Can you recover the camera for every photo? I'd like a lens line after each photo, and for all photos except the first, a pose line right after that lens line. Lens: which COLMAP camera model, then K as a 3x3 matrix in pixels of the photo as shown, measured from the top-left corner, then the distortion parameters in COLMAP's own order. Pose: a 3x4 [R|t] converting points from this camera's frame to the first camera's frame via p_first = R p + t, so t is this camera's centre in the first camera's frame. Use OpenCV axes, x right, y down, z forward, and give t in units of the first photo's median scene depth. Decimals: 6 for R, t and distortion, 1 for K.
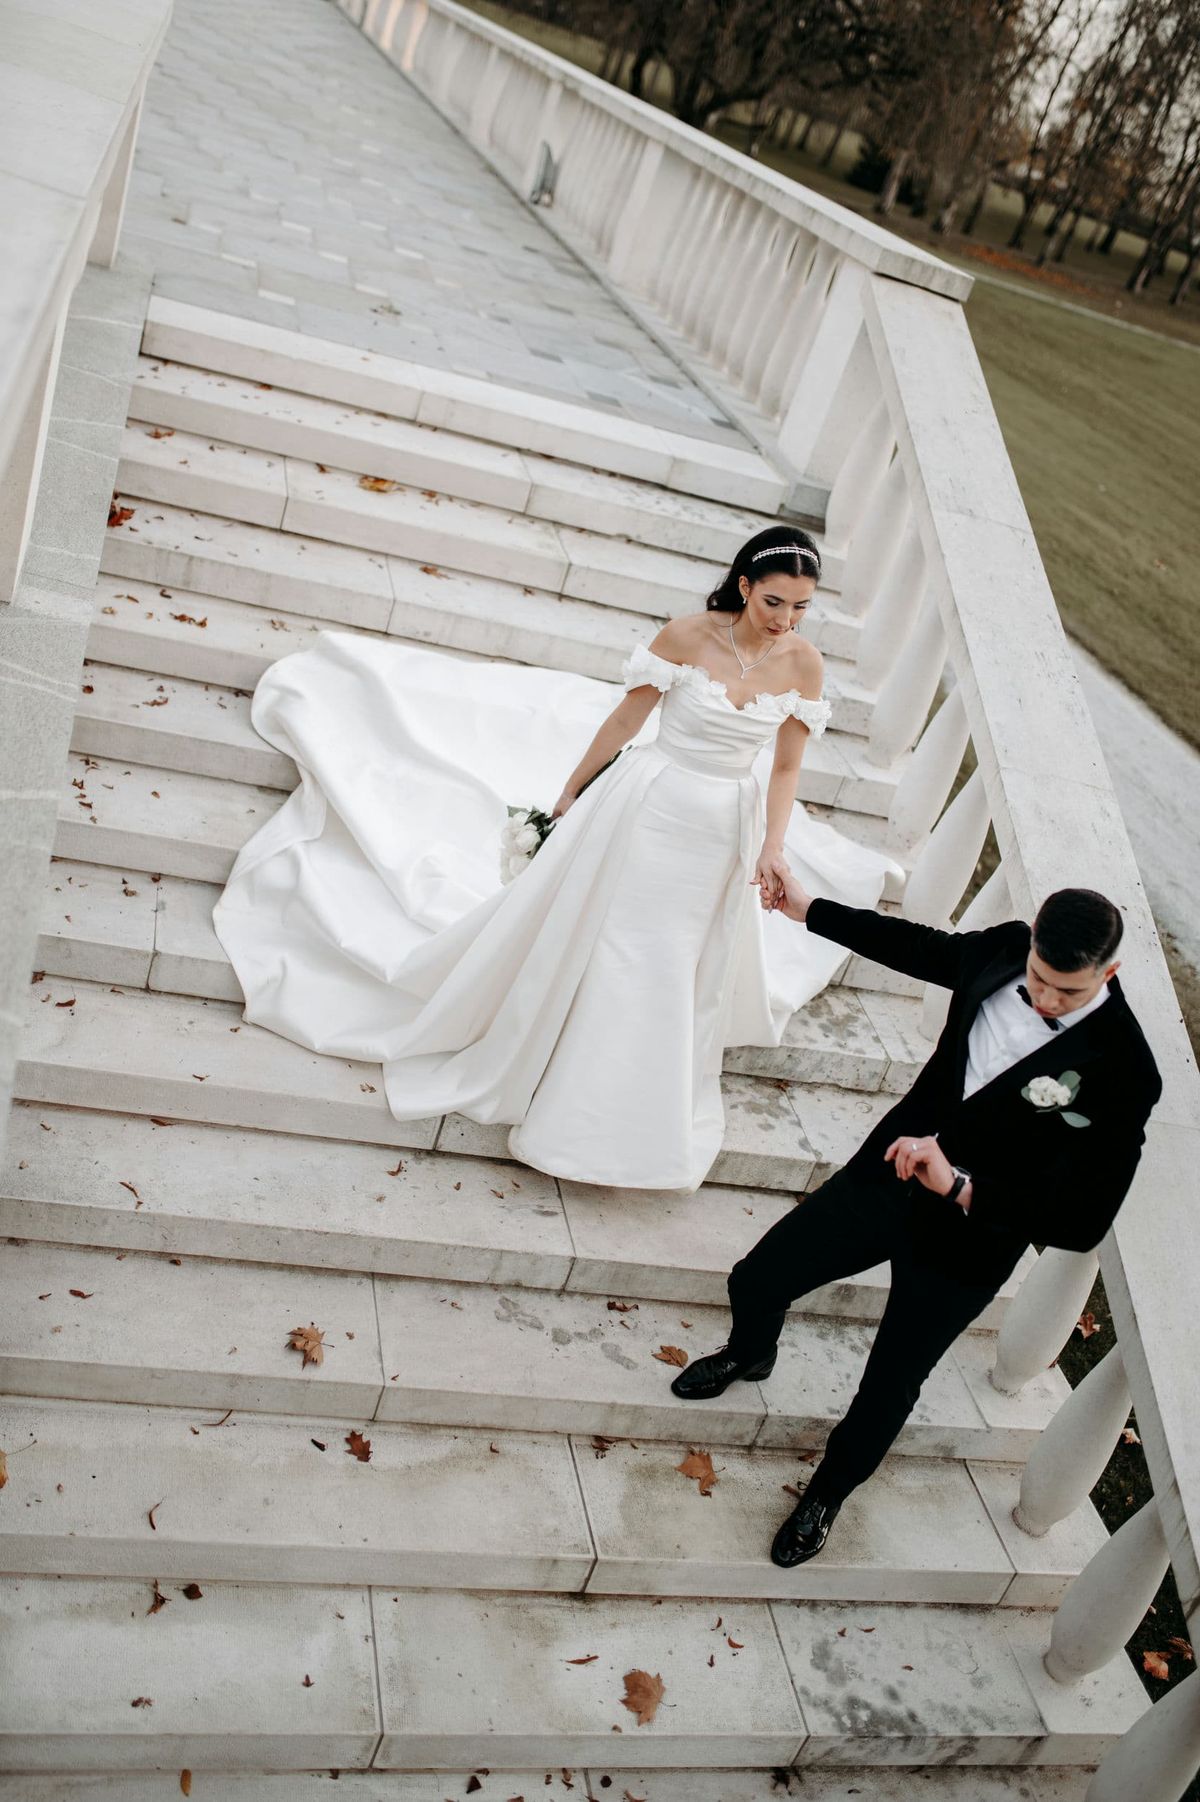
lens RADIAL K [[1712.6, 0, 596.1], [0, 1712.6, 906.7], [0, 0, 1]] dist [-0.041850, 0.000000]
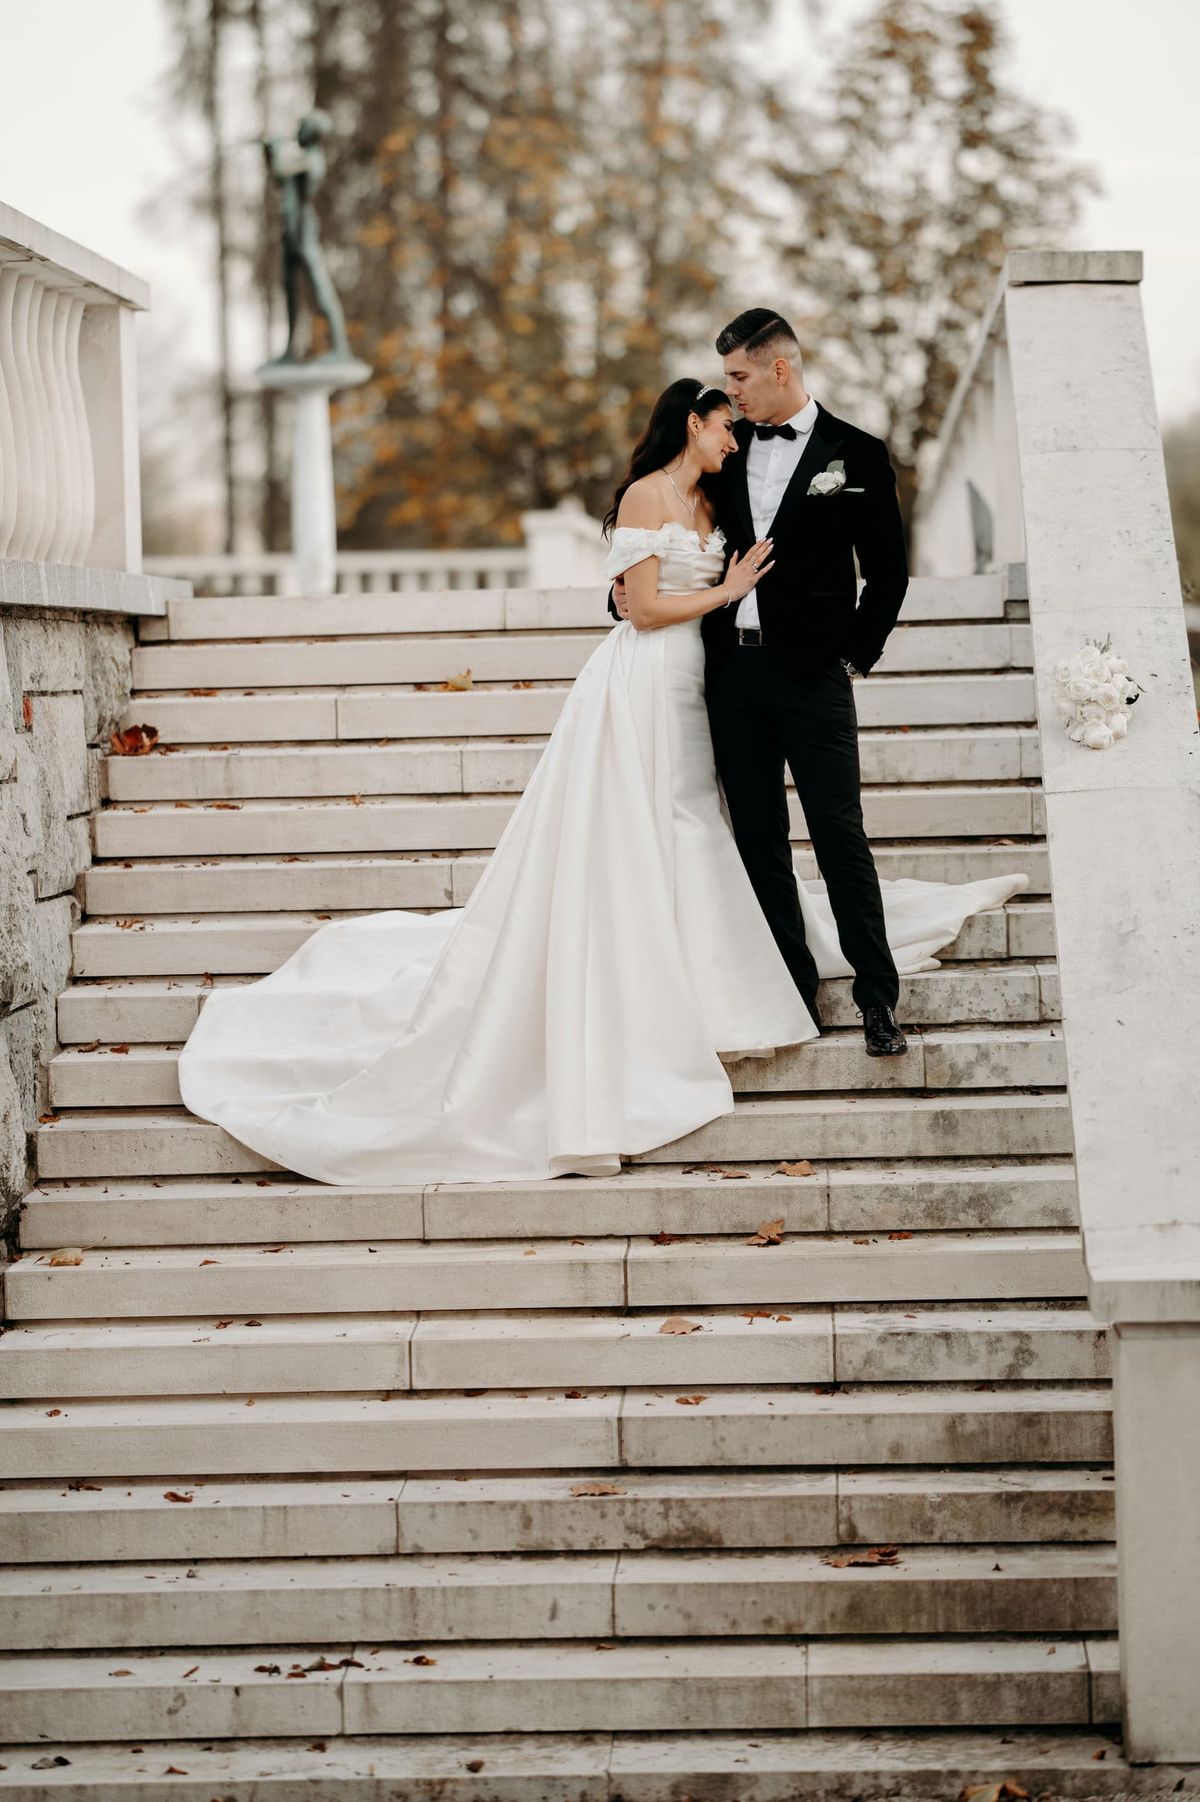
lens RADIAL K [[6776.3, 0, 635.0], [0, 6776.3, 876.2], [0, 0, 1]] dist [0.126978, 0.000000]
pose [[0.921746, -0.313353, -0.228460, 0.932480], [0.170055, 0.856074, -0.488076, 2.005361], [0.348519, 0.411032, 0.842370, -2.351762]]
